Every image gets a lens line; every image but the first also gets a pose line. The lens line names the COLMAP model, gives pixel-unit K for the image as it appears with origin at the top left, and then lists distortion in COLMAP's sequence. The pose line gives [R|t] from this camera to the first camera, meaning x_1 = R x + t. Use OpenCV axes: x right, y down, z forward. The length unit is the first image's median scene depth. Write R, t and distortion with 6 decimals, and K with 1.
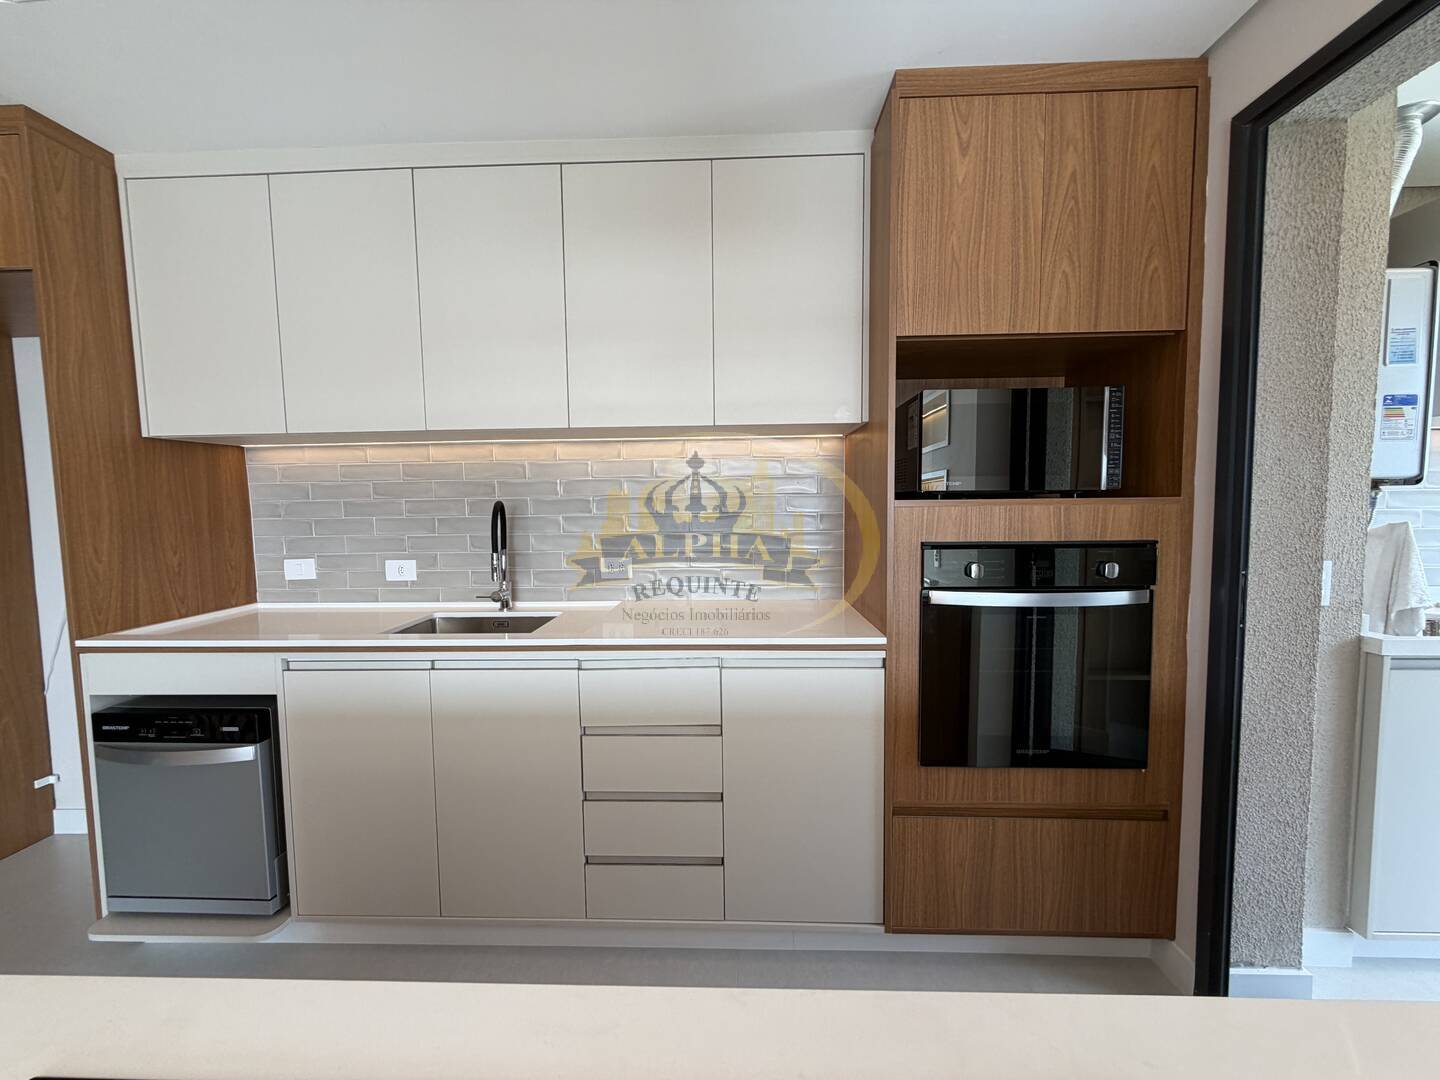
lens RADIAL K [[577.4, 0, 712.7], [0, 577.4, 546.8], [0, 0, 1]] dist [0.002087, -0.000278]
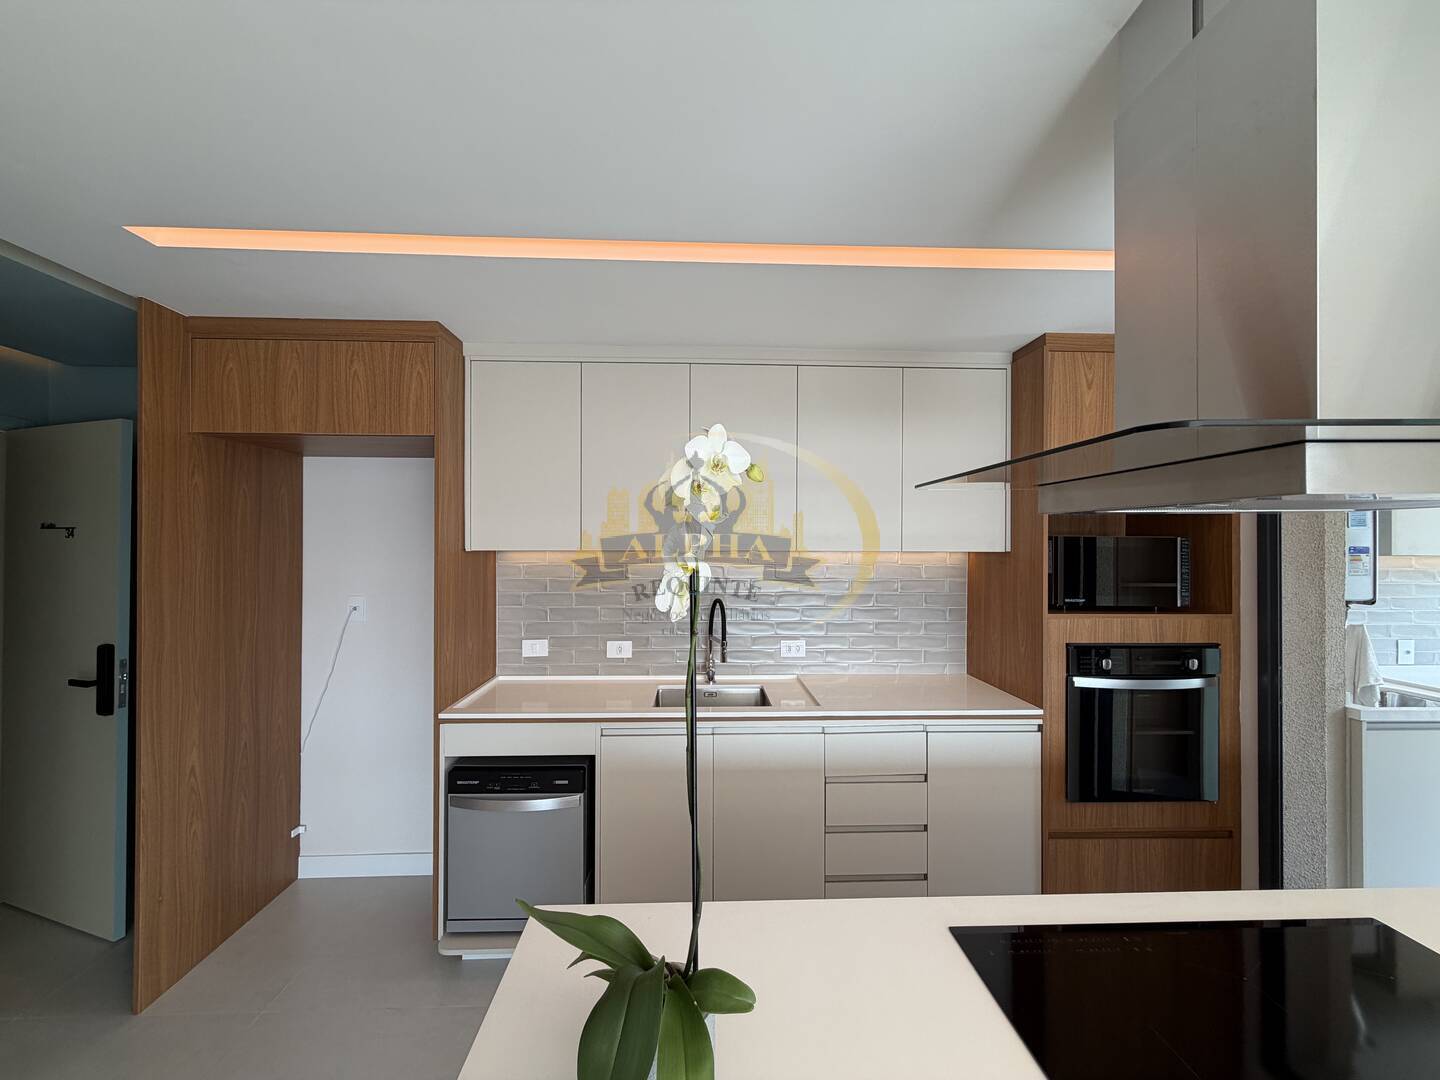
lens RADIAL K [[577.4, 0, 714.2], [0, 577.4, 546.8], [0, 0, 1]] dist [0.002087, -0.000278]
pose [[0.996850, 0.016761, 0.077520, -0.610804], [-0.011093, 0.997272, -0.072980, -0.127987], [-0.078531, 0.071890, 0.994316, -0.375783]]
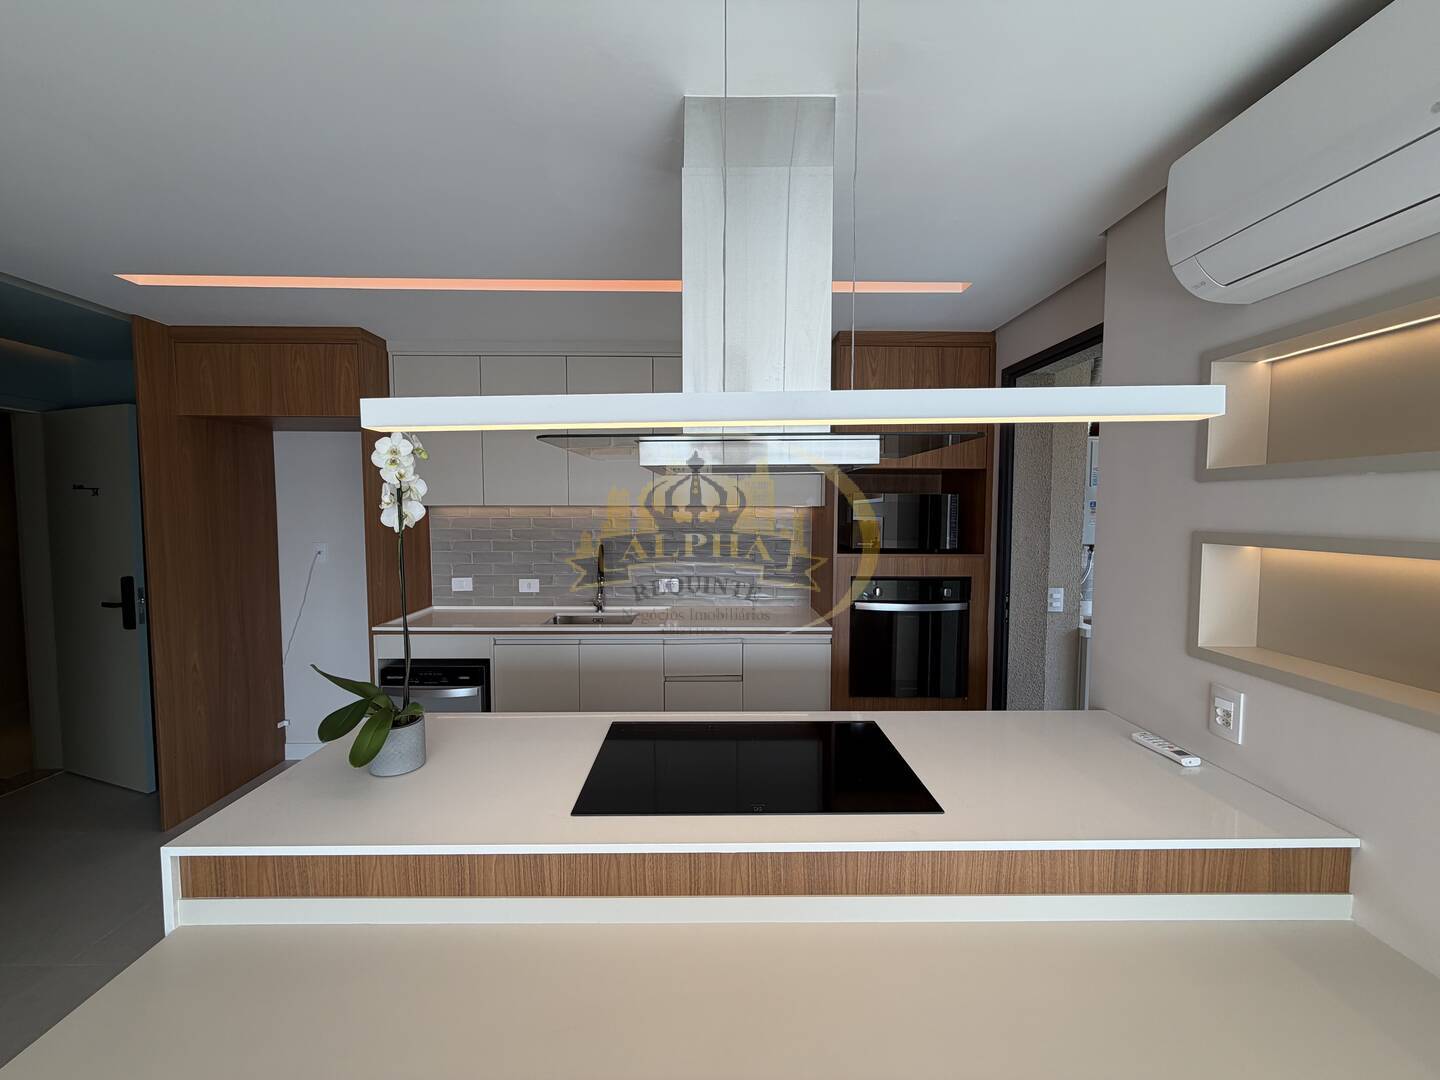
lens RADIAL K [[577.4, 0, 713.9], [0, 577.4, 547.7], [0, 0, 1]] dist [0.002087, -0.000278]
pose [[0.998524, 0.012098, 0.052939, -0.176150], [-0.011736, 0.999906, -0.007154, -0.078888], [-0.053020, 0.006522, 0.998572, -0.814164]]
